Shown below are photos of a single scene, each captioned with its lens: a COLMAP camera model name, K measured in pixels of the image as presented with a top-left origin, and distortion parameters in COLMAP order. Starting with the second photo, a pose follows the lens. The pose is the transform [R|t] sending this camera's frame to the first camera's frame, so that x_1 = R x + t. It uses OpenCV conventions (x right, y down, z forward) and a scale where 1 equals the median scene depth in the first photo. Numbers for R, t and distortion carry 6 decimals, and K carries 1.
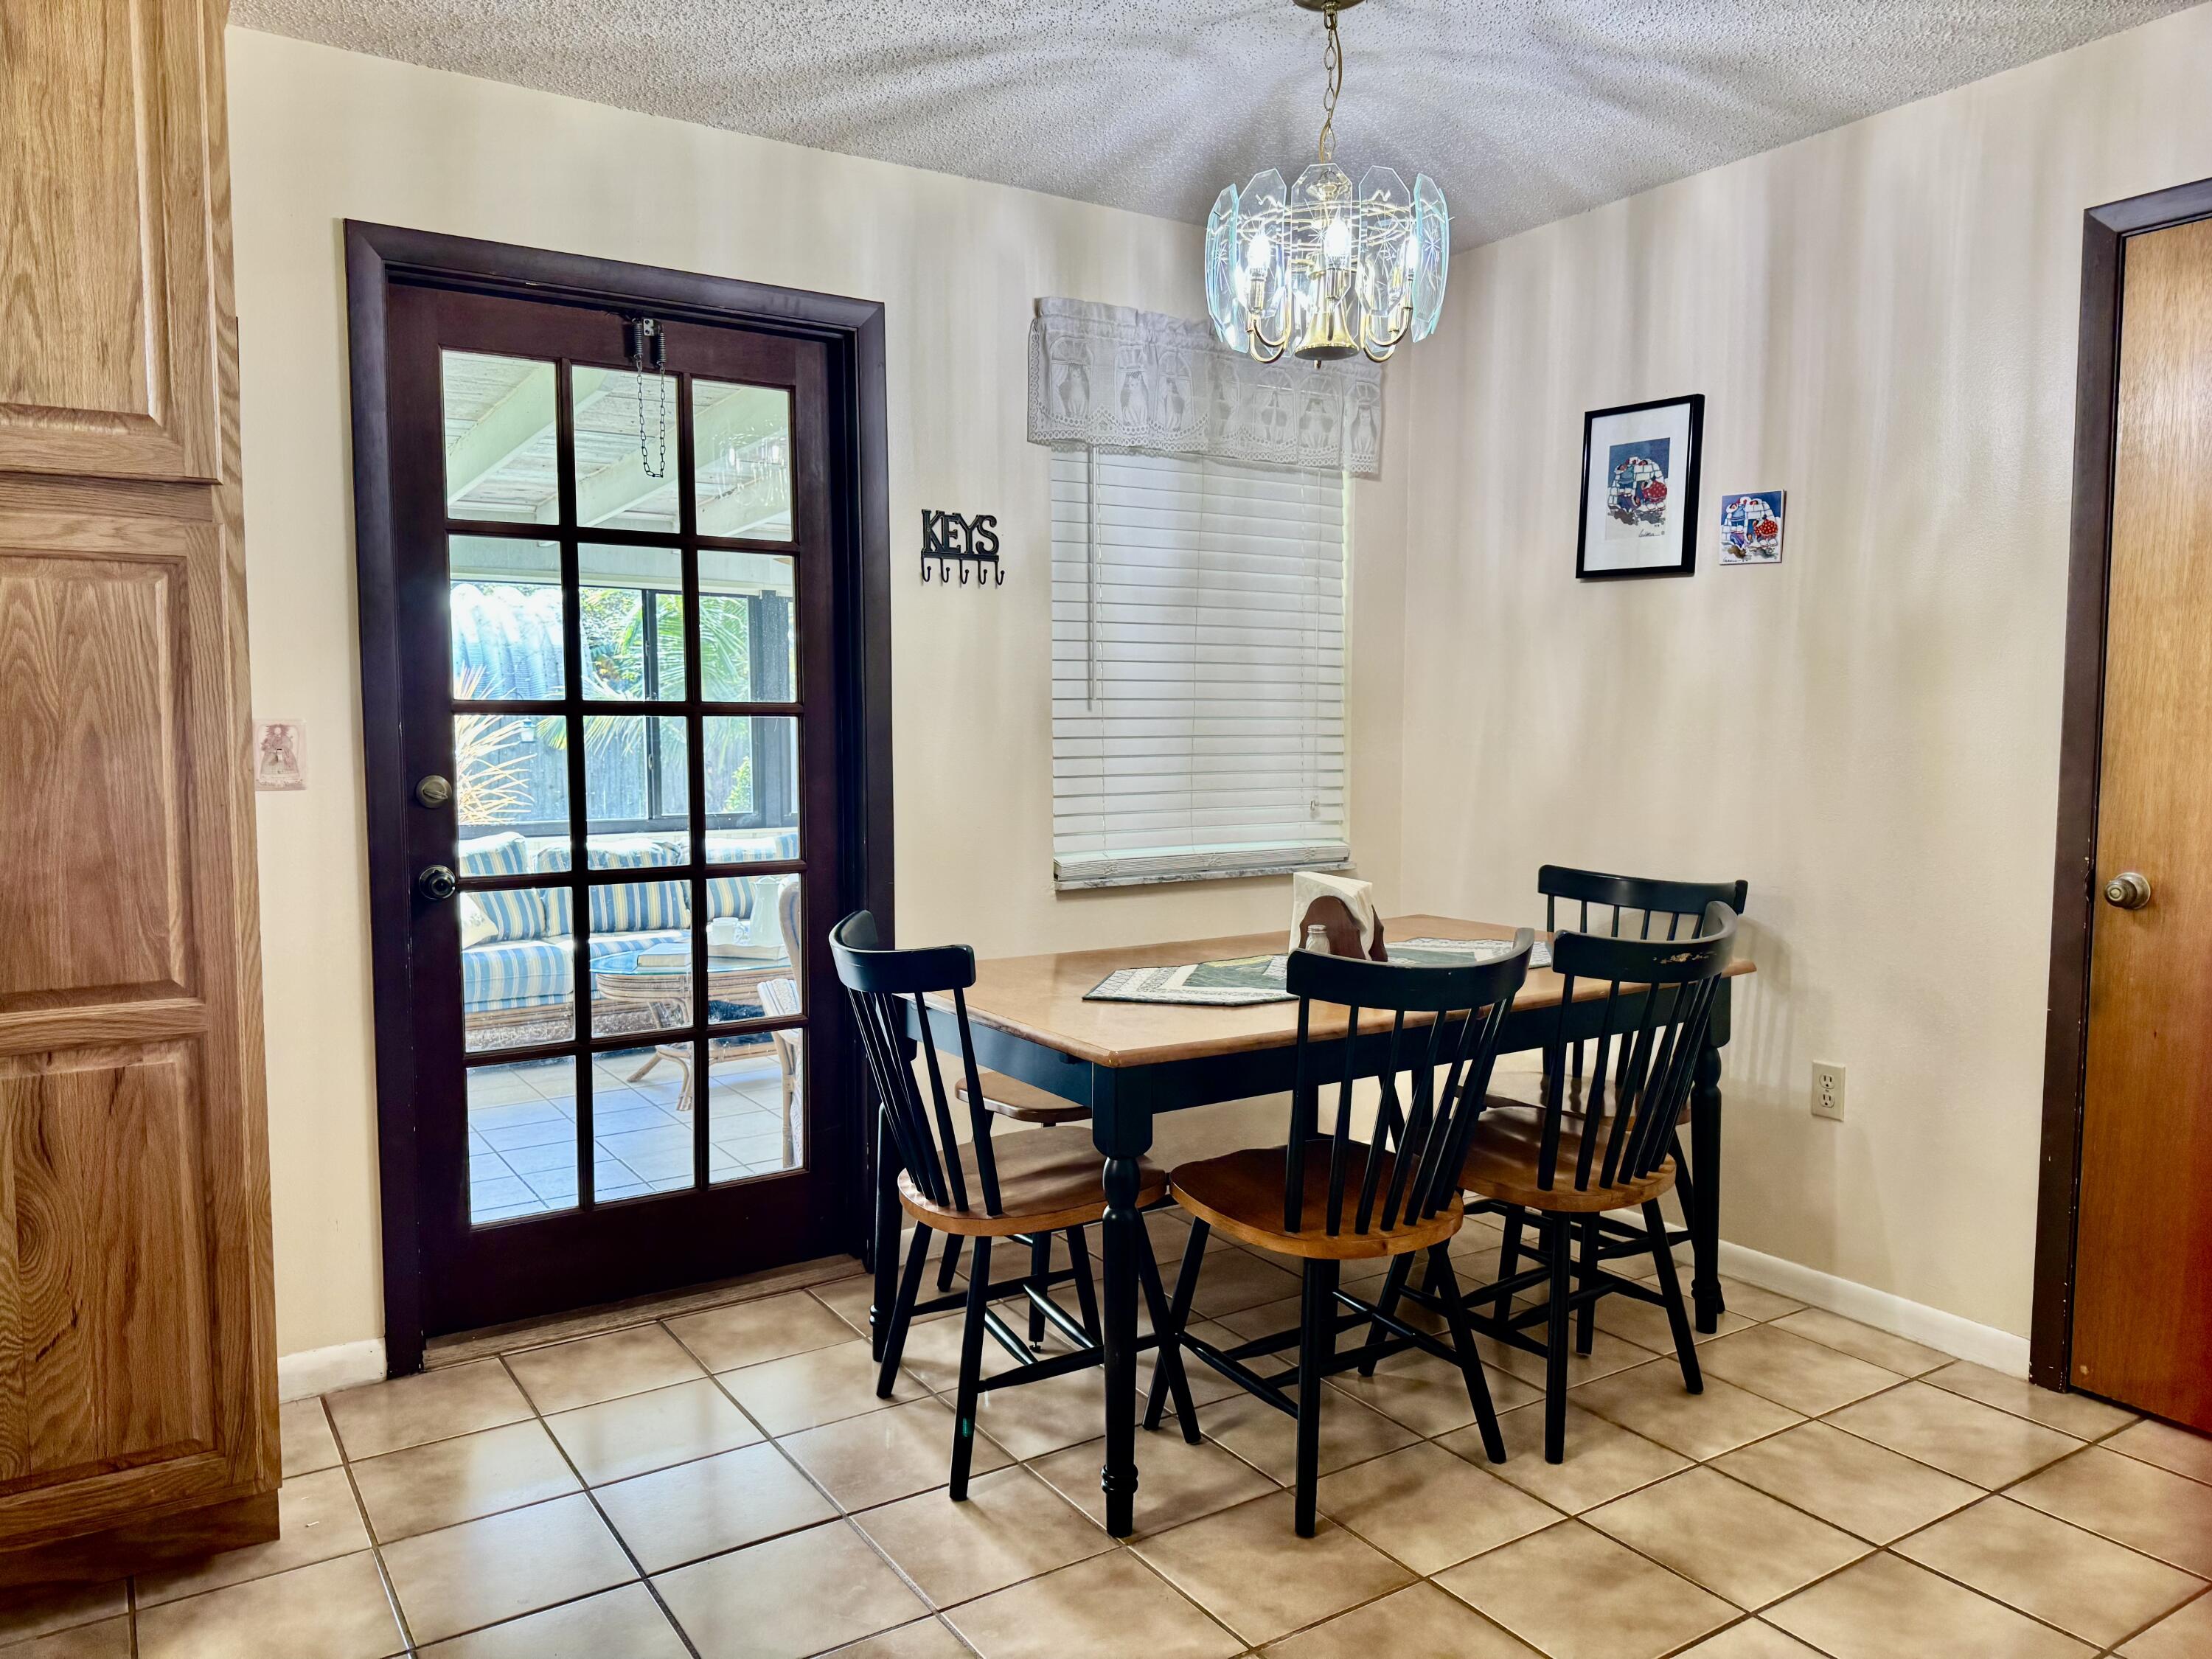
lens RADIAL K [[1561.2, 0, 1106.0], [0, 1561.2, 829.5], [0, 0, 1]] dist [0.087676, -0.088717]
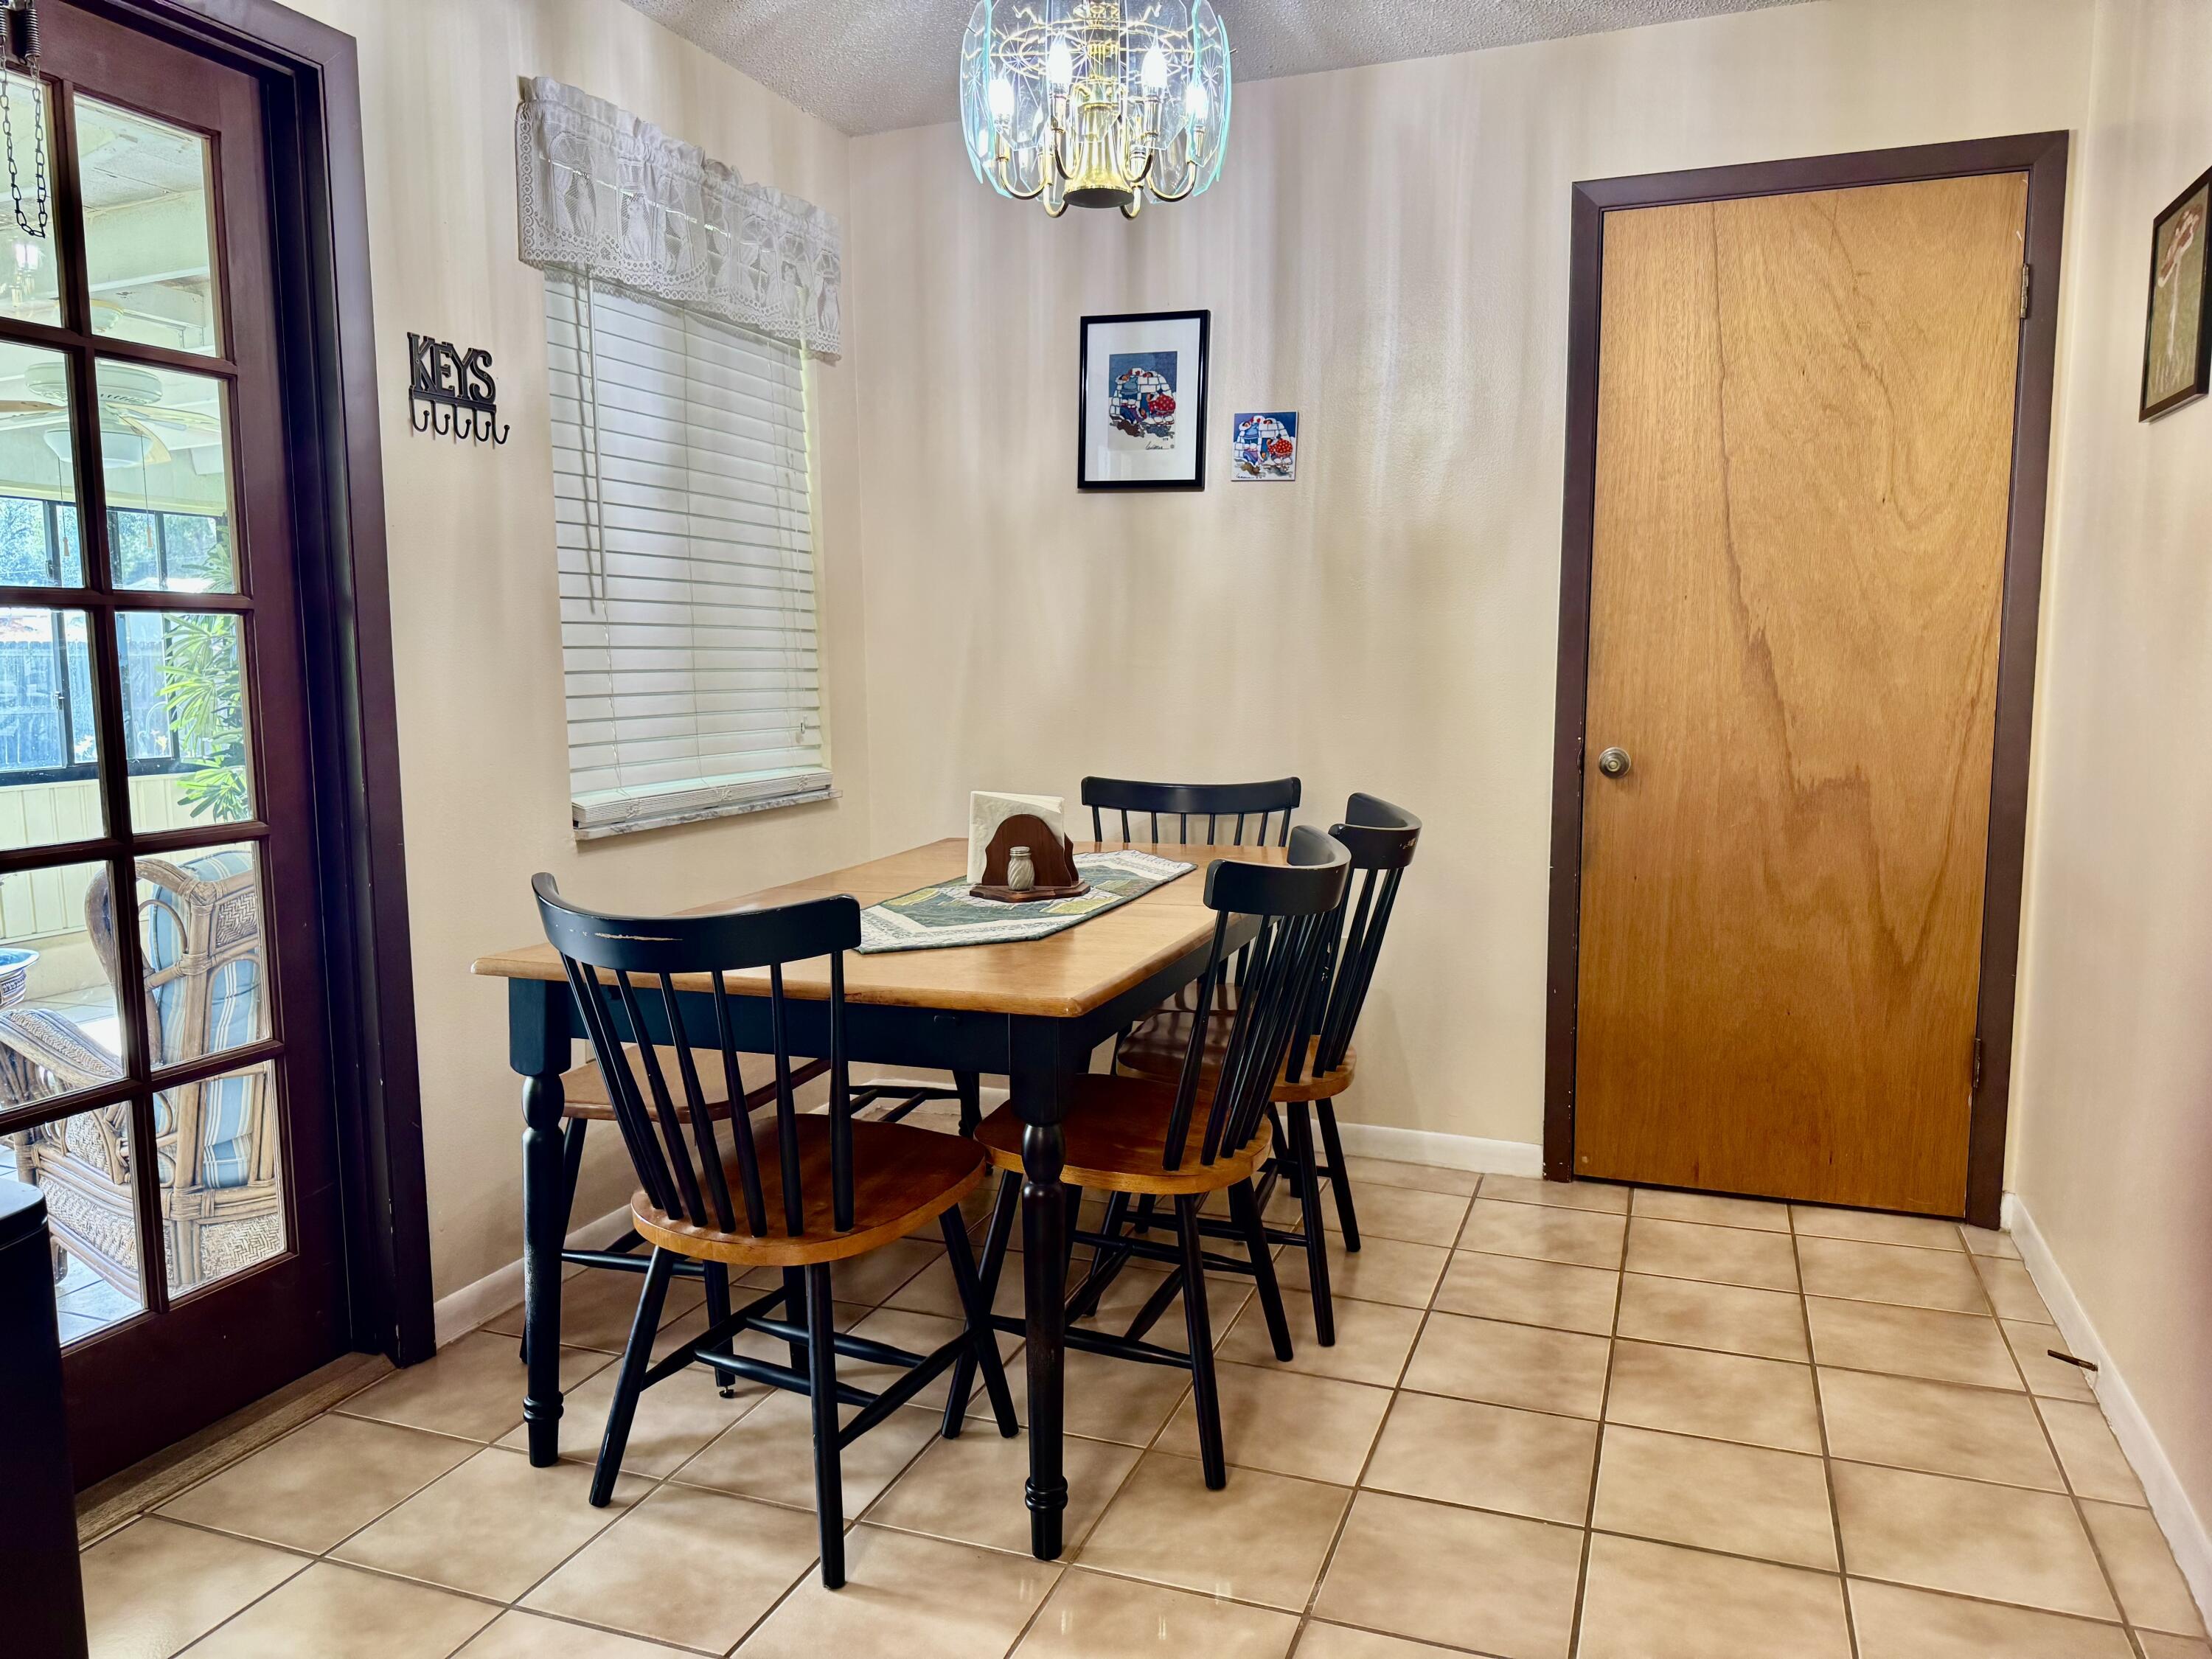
lens RADIAL K [[1577.2, 0, 1106.0], [0, 1577.2, 829.5], [0, 0, 1]] dist [0.167244, -0.274496]
pose [[0.803270, -0.070270, 0.591455, -0.316429], [0.050587, 0.997477, 0.049804, 0.006984], [-0.593463, -0.010086, 0.804798, 0.193738]]
